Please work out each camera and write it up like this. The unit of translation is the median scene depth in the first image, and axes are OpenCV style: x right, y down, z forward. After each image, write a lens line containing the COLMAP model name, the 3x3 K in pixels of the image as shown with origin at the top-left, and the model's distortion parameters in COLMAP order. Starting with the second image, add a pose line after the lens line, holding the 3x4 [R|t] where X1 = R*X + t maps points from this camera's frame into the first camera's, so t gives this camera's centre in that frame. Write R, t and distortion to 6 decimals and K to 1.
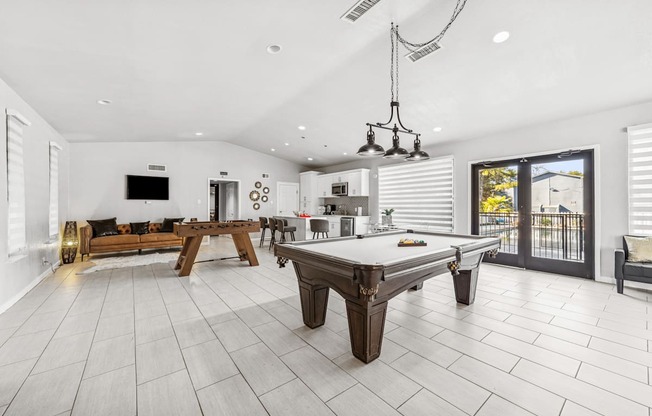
lens RADIAL K [[249.2, 0, 325.8], [0, 249.2, 206.7], [0, 0, 1]] dist [-0.001050, -0.000117]
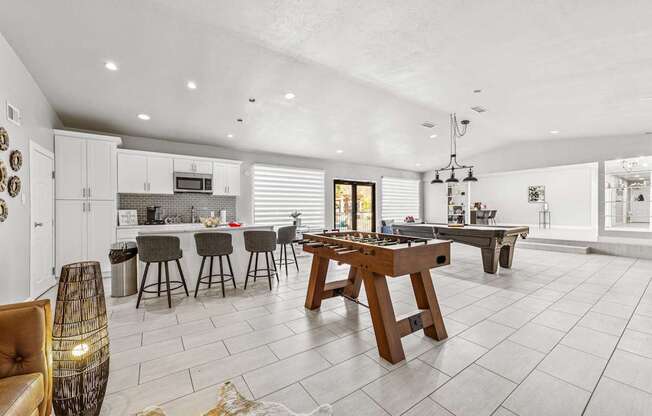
lens RADIAL K [[249.2, 0, 328.8], [0, 249.2, 209.9], [0, 0, 1]] dist [-0.001050, -0.000117]
pose [[0.056624, -0.002817, 0.998392, -0.618923], [0.008720, 0.999959, 0.002327, 0.001536], [-0.998357, 0.008574, 0.056647, 0.667102]]
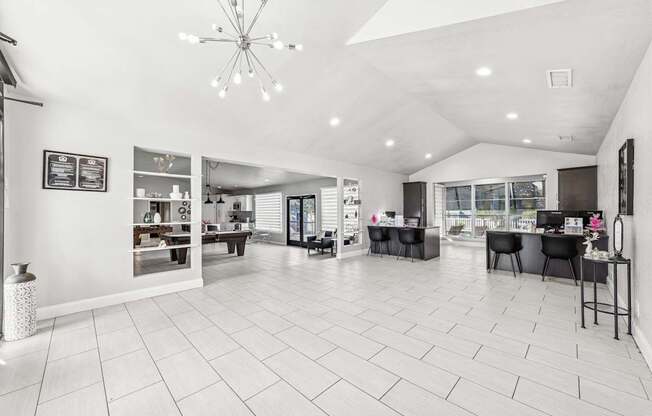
lens RADIAL K [[249.2, 0, 327.6], [0, 249.2, 208.7], [0, 0, 1]] dist [-0.001050, -0.000117]
pose [[0.991211, -0.000439, 0.132287, 0.457456], [0.002497, 0.999878, -0.015392, -0.031525], [-0.132264, 0.015587, 0.991092, -0.735010]]
